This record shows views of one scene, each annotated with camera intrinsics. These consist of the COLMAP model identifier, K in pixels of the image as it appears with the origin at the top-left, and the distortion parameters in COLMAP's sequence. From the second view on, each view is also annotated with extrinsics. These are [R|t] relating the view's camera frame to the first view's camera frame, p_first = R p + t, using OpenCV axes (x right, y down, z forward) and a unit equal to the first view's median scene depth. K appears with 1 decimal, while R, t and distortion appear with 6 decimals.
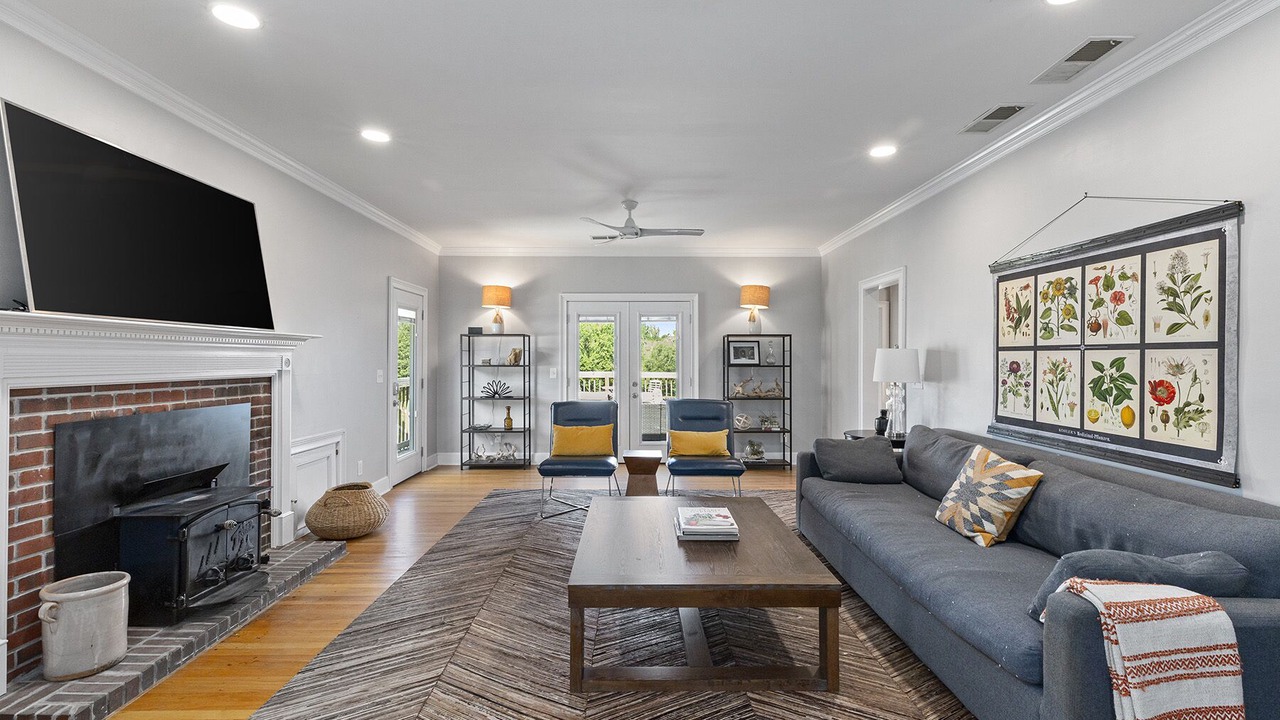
lens RADIAL K [[569.1, 0, 632.5], [0, 569.1, 362.9], [0, 0, 1]] dist [0.001964, 0.000412]
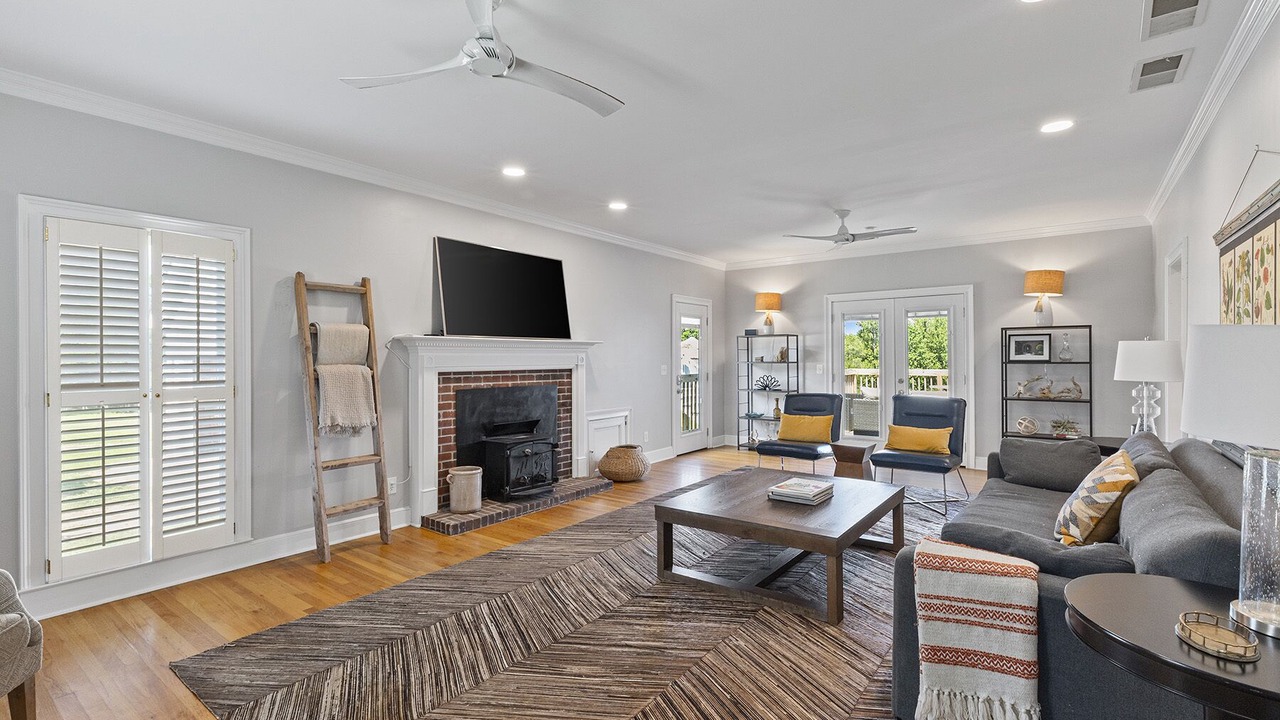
lens RADIAL K [[569.1, 0, 632.5], [0, 569.1, 362.9], [0, 0, 1]] dist [0.001964, 0.000412]
pose [[0.793931, 0.000399, -0.608007, 0.533883], [0.001919, 0.999993, 0.003161, 0.004239], [0.608004, -0.003677, 0.793925, -0.170142]]
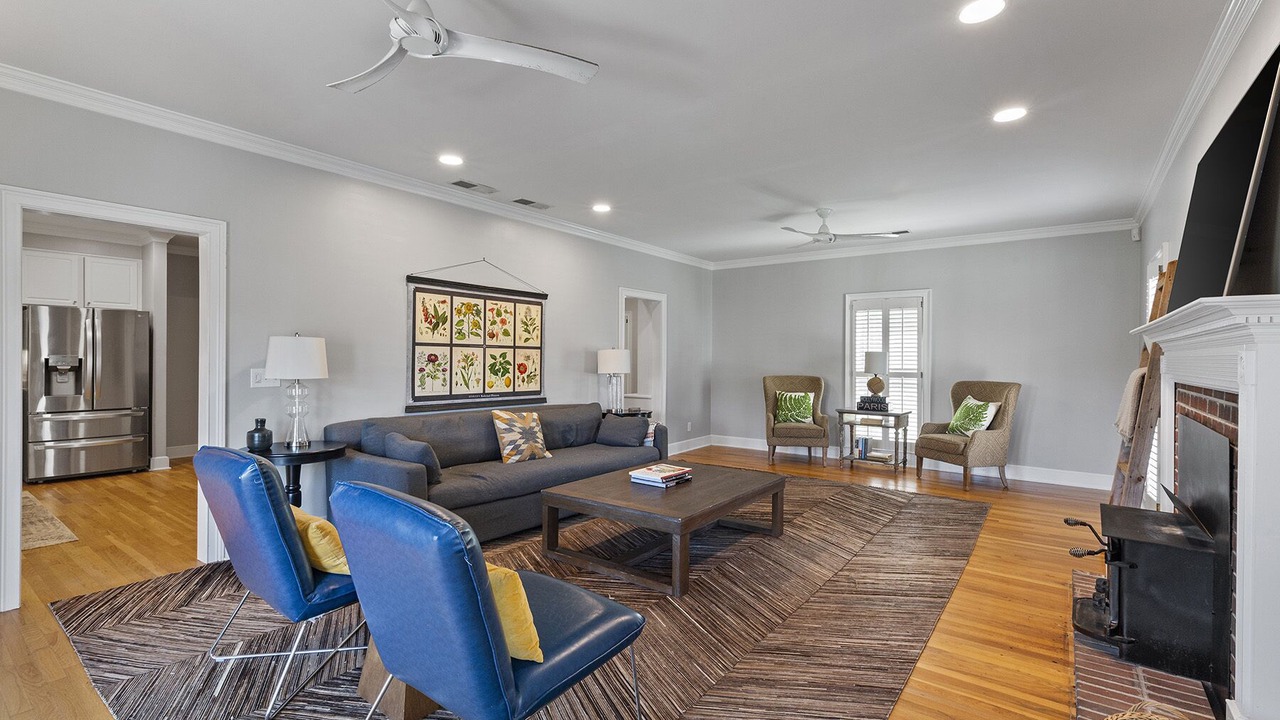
lens RADIAL K [[569.1, 0, 632.5], [0, 569.1, 362.9], [0, 0, 1]] dist [0.001964, 0.000412]
pose [[-0.794668, -0.016795, 0.606812, -0.576527], [-0.007632, 0.999815, 0.017678, -0.009582], [-0.606997, 0.009417, -0.794648, 1.927722]]
